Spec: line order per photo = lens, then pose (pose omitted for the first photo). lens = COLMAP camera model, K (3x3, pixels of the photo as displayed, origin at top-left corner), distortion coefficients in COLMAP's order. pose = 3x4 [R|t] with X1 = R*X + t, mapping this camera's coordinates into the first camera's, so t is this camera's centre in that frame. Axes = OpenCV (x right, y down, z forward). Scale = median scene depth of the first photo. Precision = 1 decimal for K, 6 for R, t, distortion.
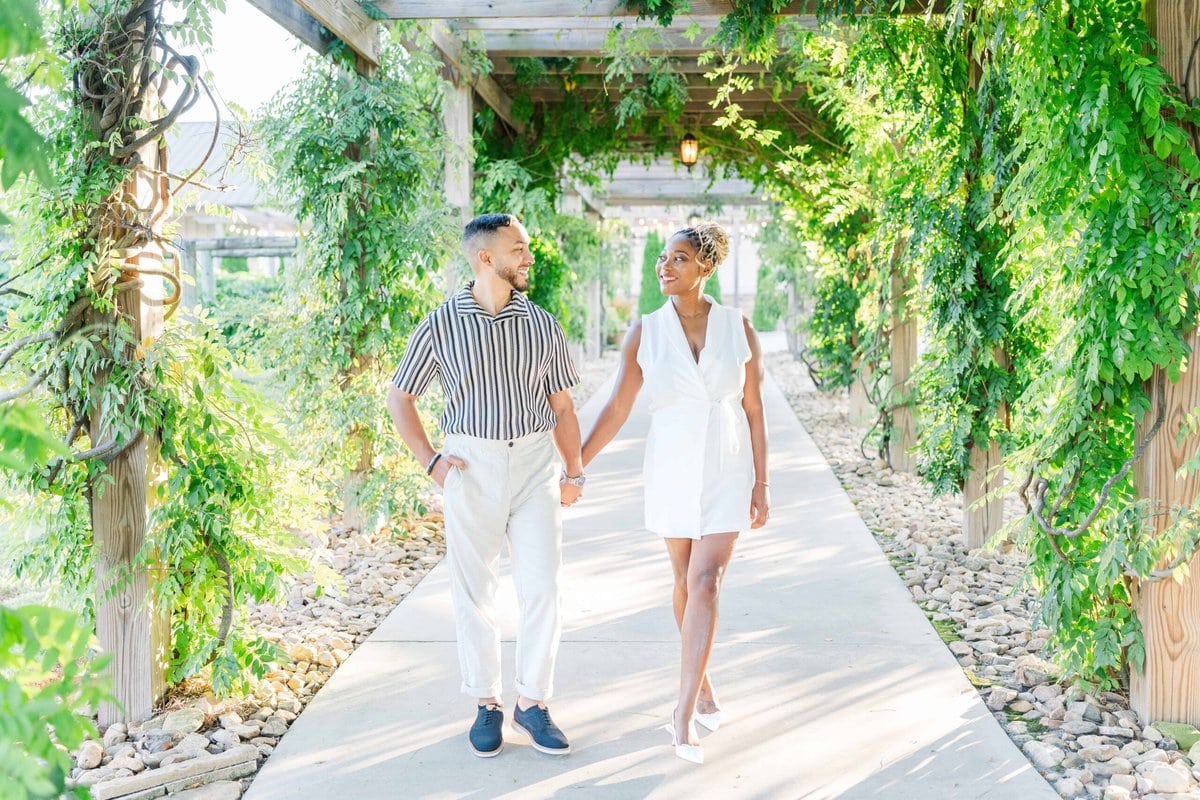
lens RADIAL K [[1253.8, 0, 569.0], [0, 1253.8, 380.5], [0, 0, 1]] dist [0.002210, -0.006380]
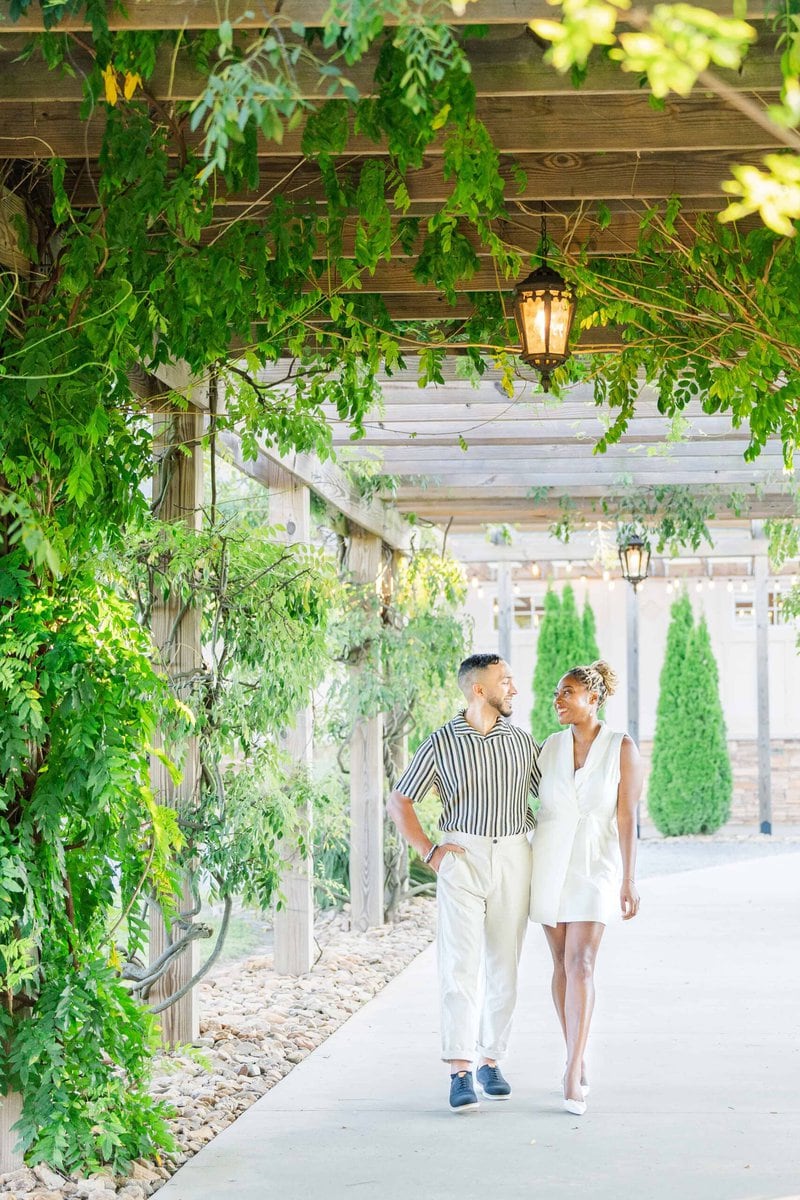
lens RADIAL K [[2080.5, 0, 531.8], [0, 2080.5, 675.1], [0, 0, 1]] dist [0.049884, 0.148662]
pose [[0.999950, -0.005263, -0.008506, 0.137342], [0.004486, 0.996035, -0.088851, -0.064973], [0.008940, 0.088809, 0.996009, 0.678615]]
